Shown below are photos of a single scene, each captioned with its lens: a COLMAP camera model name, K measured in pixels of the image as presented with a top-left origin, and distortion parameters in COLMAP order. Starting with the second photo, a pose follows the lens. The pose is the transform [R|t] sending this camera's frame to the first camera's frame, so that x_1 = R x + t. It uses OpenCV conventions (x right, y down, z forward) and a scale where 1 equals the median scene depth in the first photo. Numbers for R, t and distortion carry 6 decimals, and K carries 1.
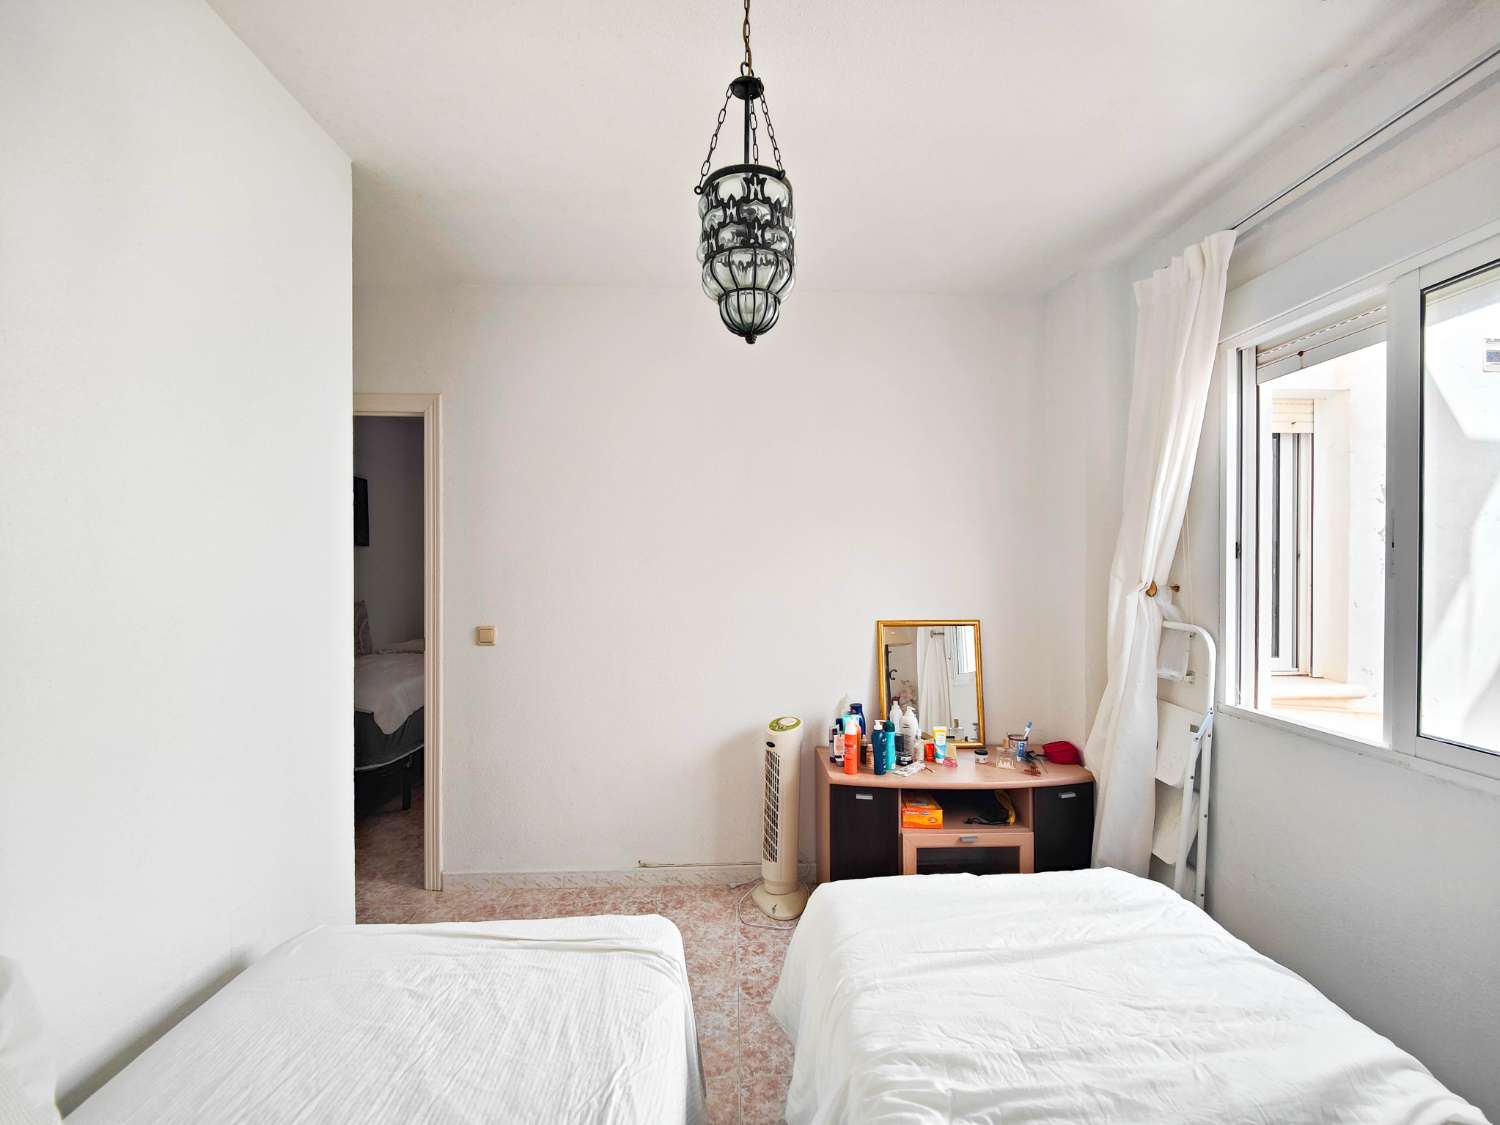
lens RADIAL K [[655.6, 0, 747.6], [0, 655.6, 569.8], [0, 0, 1]] dist [0.010879, -0.009517]
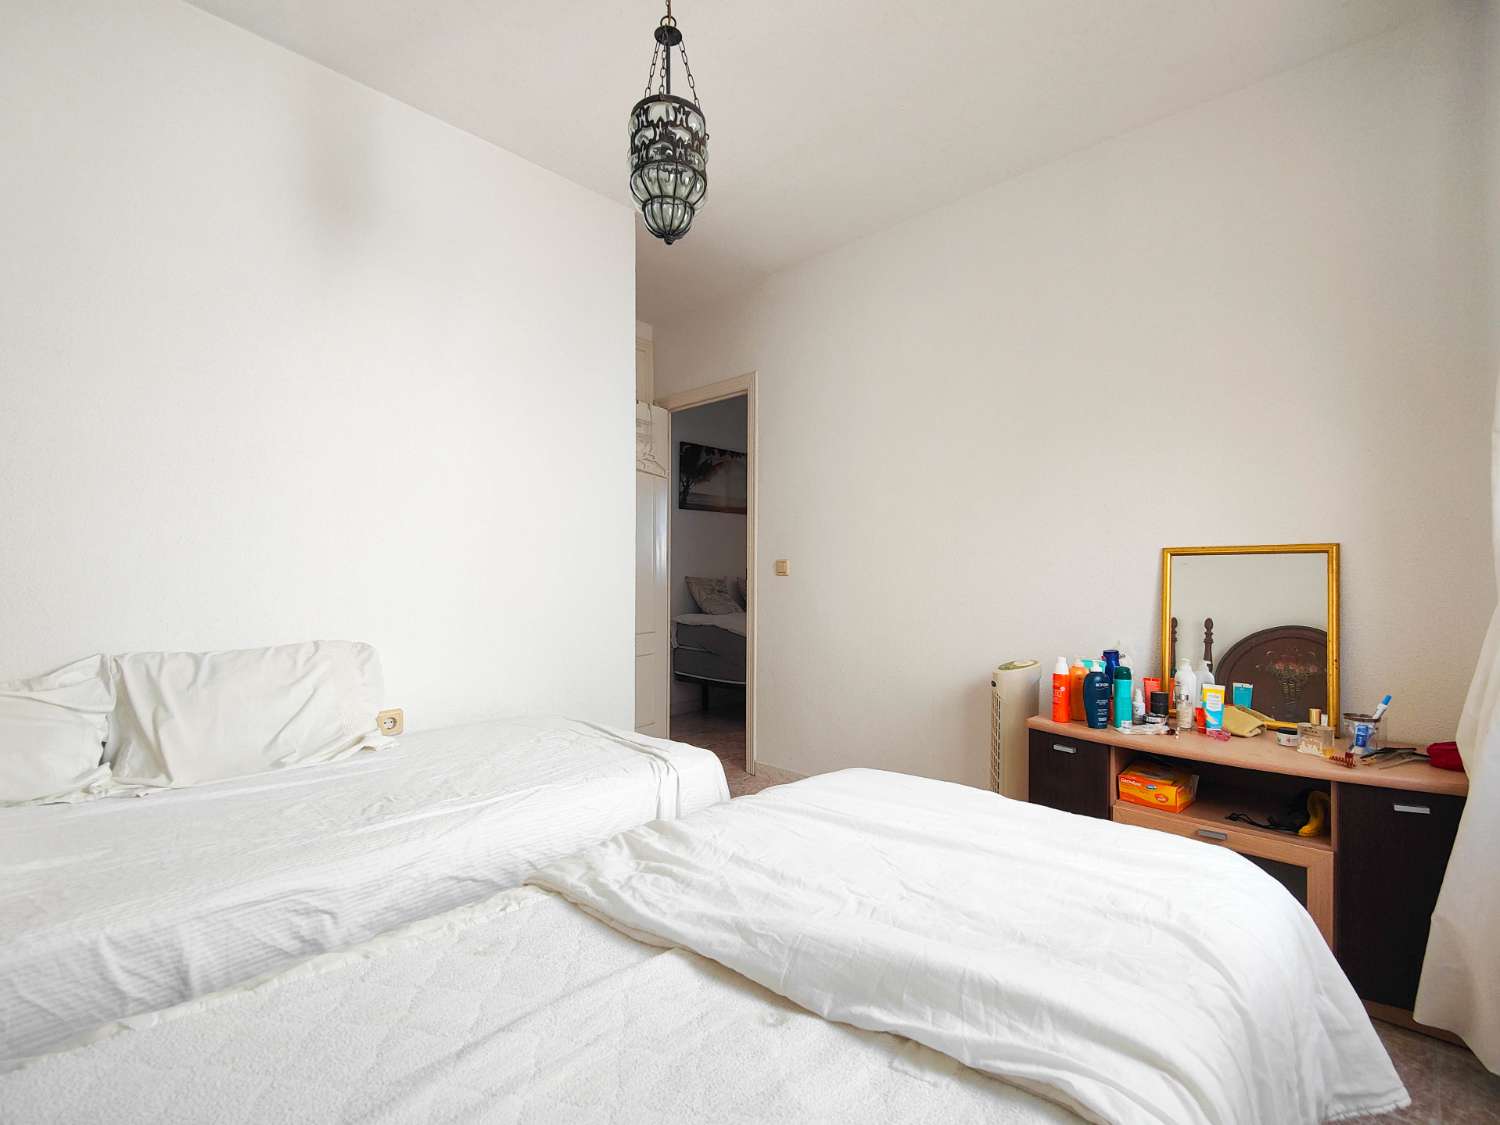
lens RADIAL K [[655.6, 0, 708.2], [0, 655.6, 557.9], [0, 0, 1]] dist [0.010879, -0.009517]
pose [[0.692373, 0.000329, -0.721539, 0.458092], [-0.008508, 0.999934, -0.007707, 0.118393], [0.721489, 0.011475, 0.692330, 0.111072]]
